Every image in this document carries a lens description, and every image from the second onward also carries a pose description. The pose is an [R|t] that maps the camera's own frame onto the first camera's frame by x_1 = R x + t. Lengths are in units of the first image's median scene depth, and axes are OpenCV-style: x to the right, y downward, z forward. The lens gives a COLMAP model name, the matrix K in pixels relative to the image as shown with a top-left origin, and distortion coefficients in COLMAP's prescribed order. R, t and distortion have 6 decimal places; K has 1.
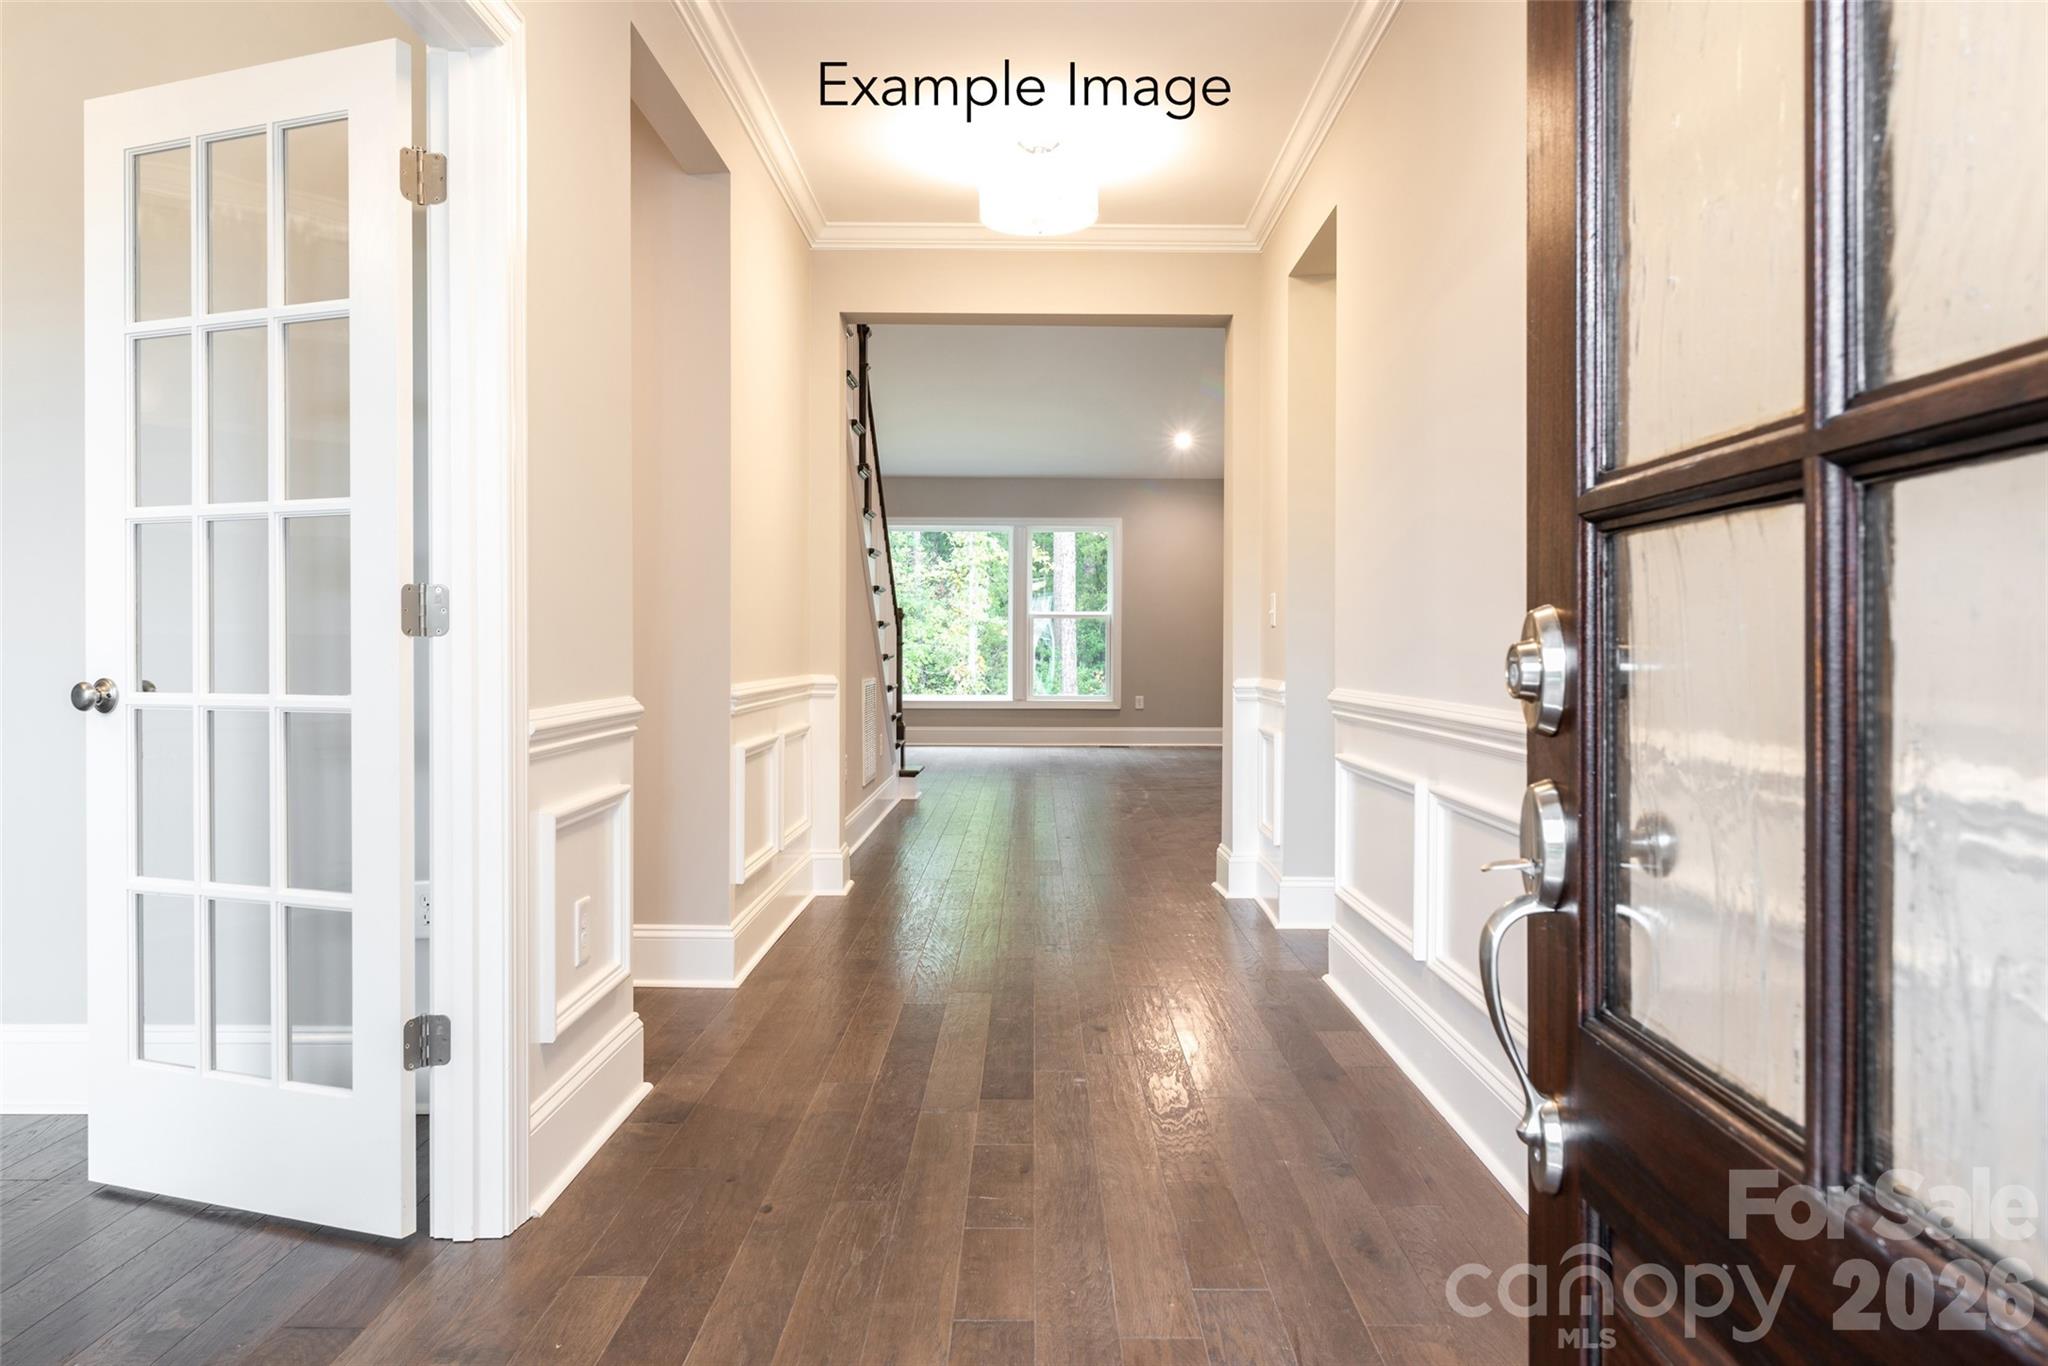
lens RADIAL K [[1478.2, 0, 1024.3], [0, 1478.2, 676.0], [0, 0, 1]] dist [0.004829, 0.000309]
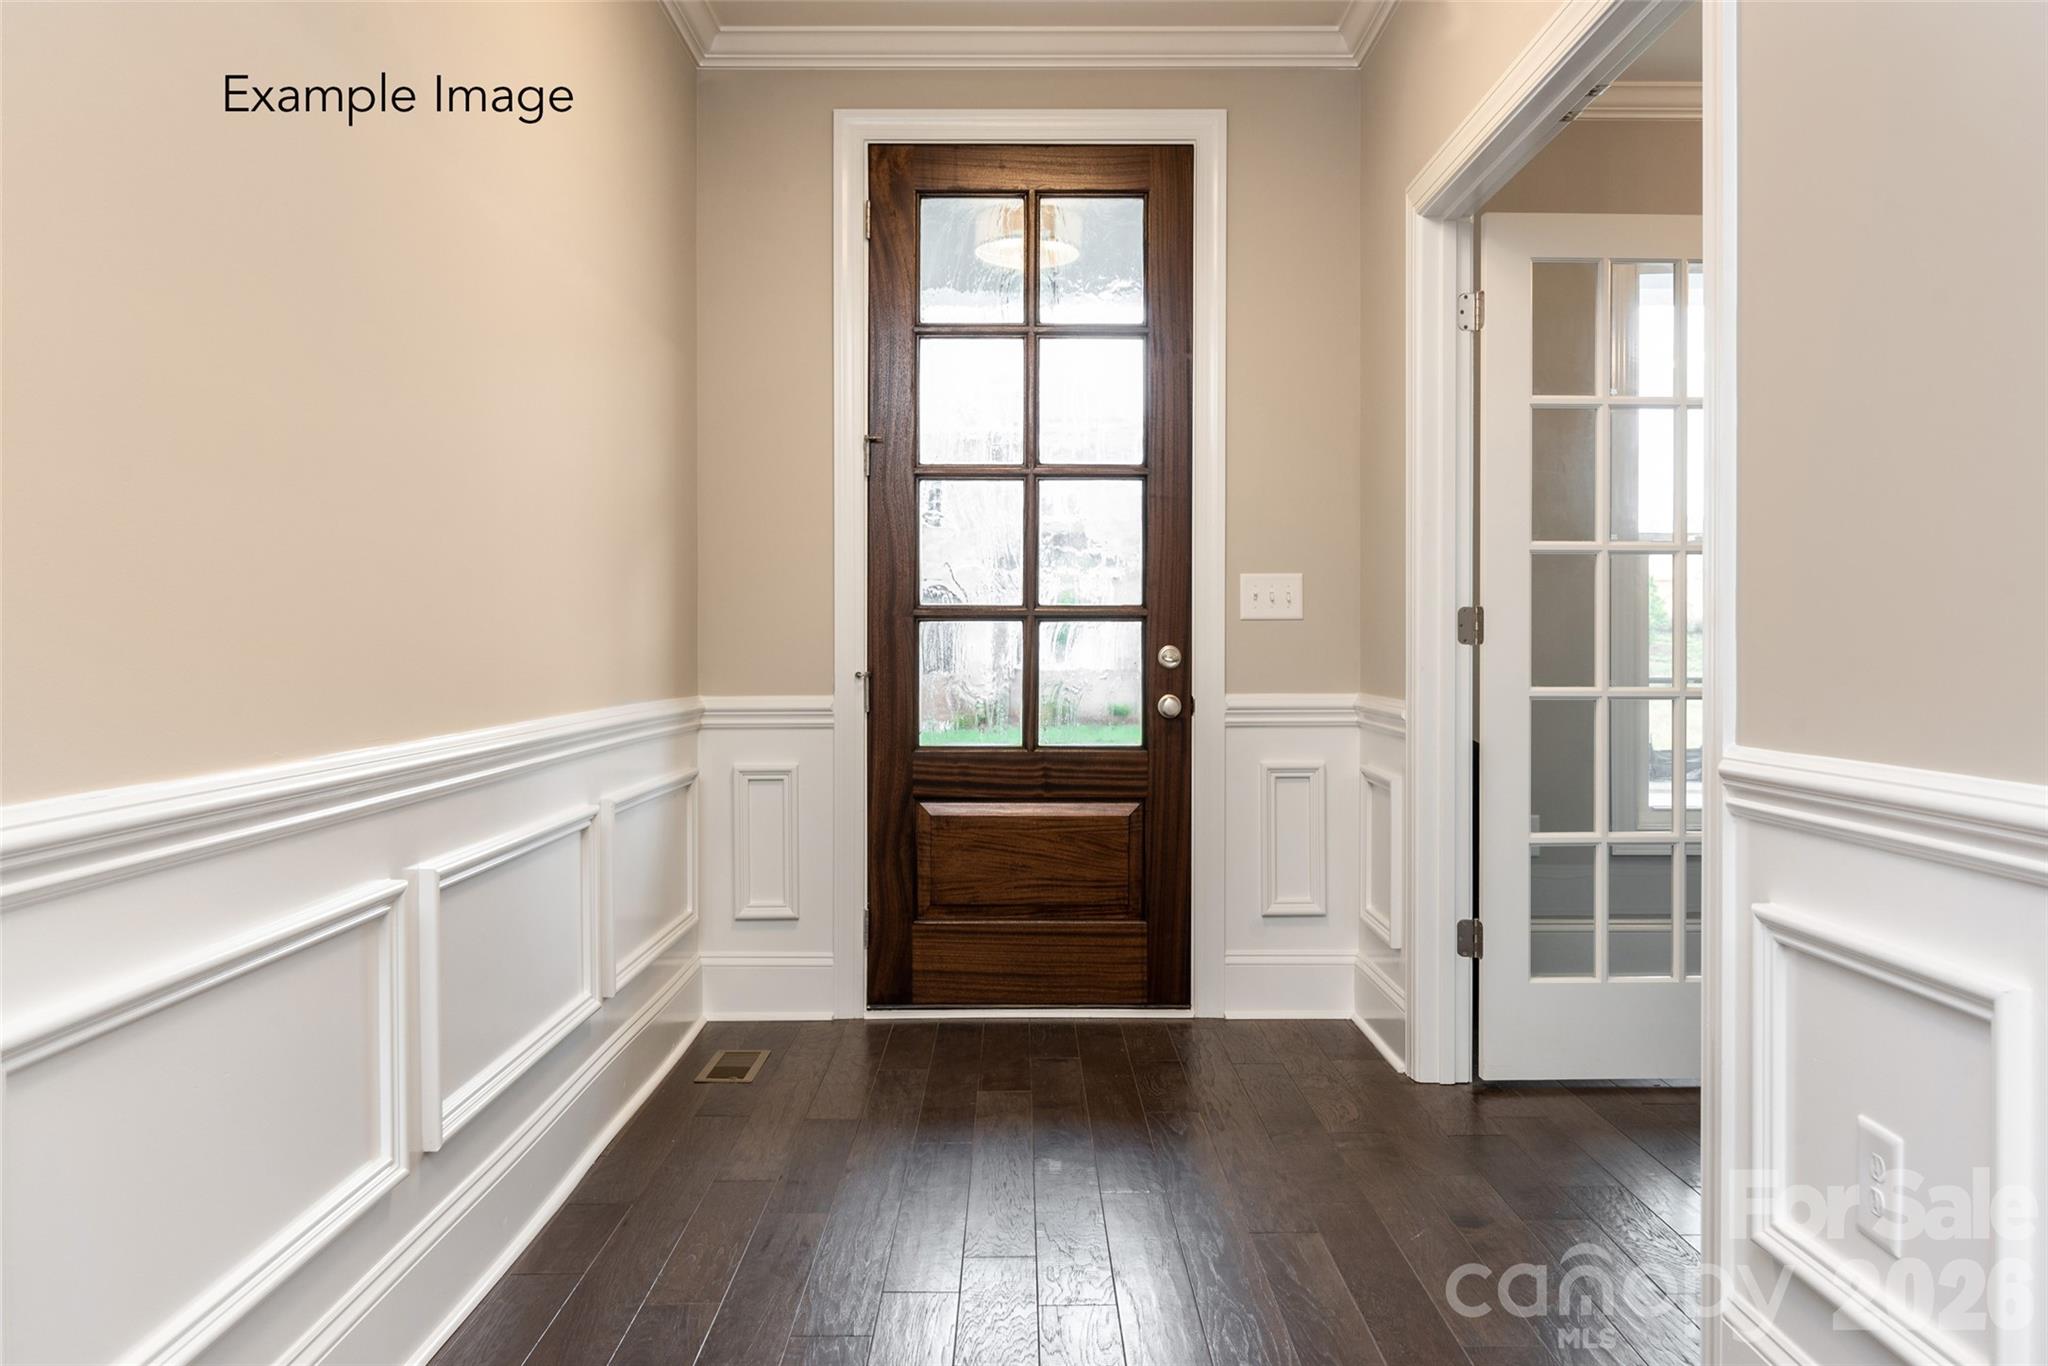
lens RADIAL K [[1652.0, 0, 1024.4], [0, 1652.0, 681.5], [0, 0, 1]] dist [-0.010604, -0.002624]
pose [[0.999968, -0.007967, 0.000432, 0.002755], [0.007968, 0.999967, -0.001446, -0.005210], [-0.000421, 0.001450, 0.999999, 0.245005]]
